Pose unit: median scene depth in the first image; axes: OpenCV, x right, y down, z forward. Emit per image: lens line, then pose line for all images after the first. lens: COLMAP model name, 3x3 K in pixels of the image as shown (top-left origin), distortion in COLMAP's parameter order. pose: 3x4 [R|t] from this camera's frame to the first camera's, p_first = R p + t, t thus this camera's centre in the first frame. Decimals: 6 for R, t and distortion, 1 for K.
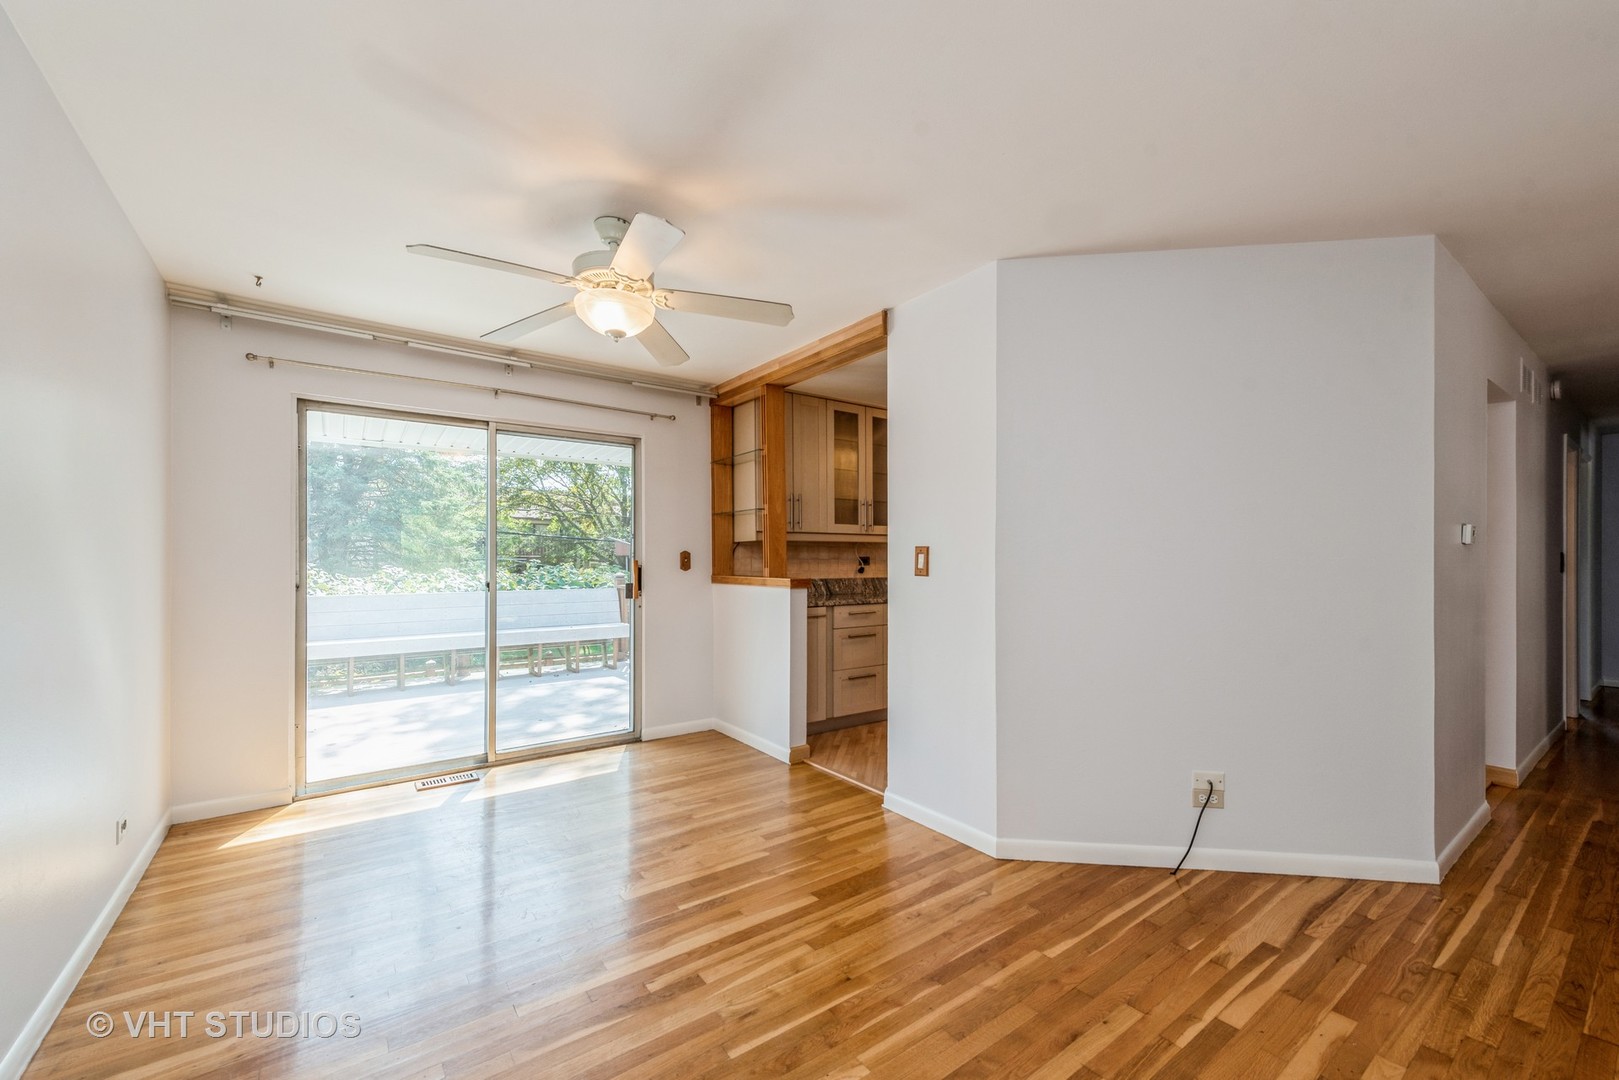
lens RADIAL K [[647.0, 0, 810.2], [0, 647.0, 559.9], [0, 0, 1]] dist [0.002494, 0.000218]
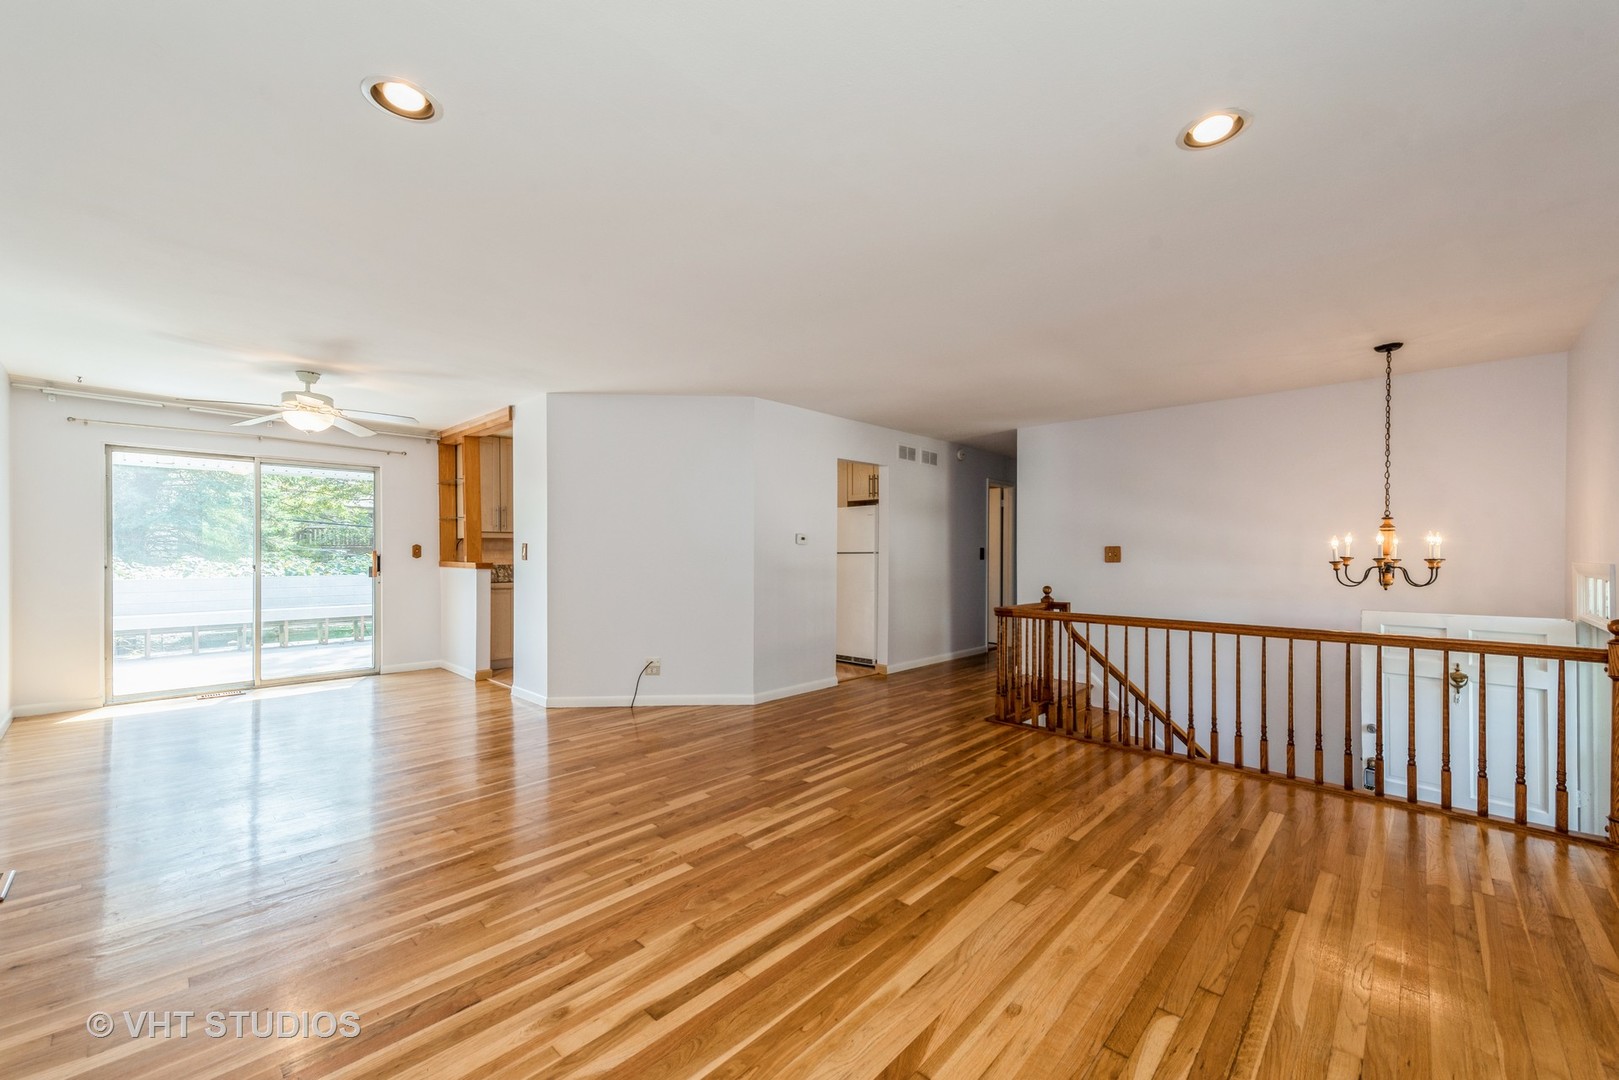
lens RADIAL K [[639.1, 0, 814.4], [0, 639.1, 553.6], [0, 0, 1]] dist [-0.000455, -0.000308]
pose [[0.982369, 0.001173, 0.186950, 0.453051], [-0.001986, 0.999989, 0.004165, -0.001537], [-0.186943, -0.004463, 0.982361, -0.629507]]
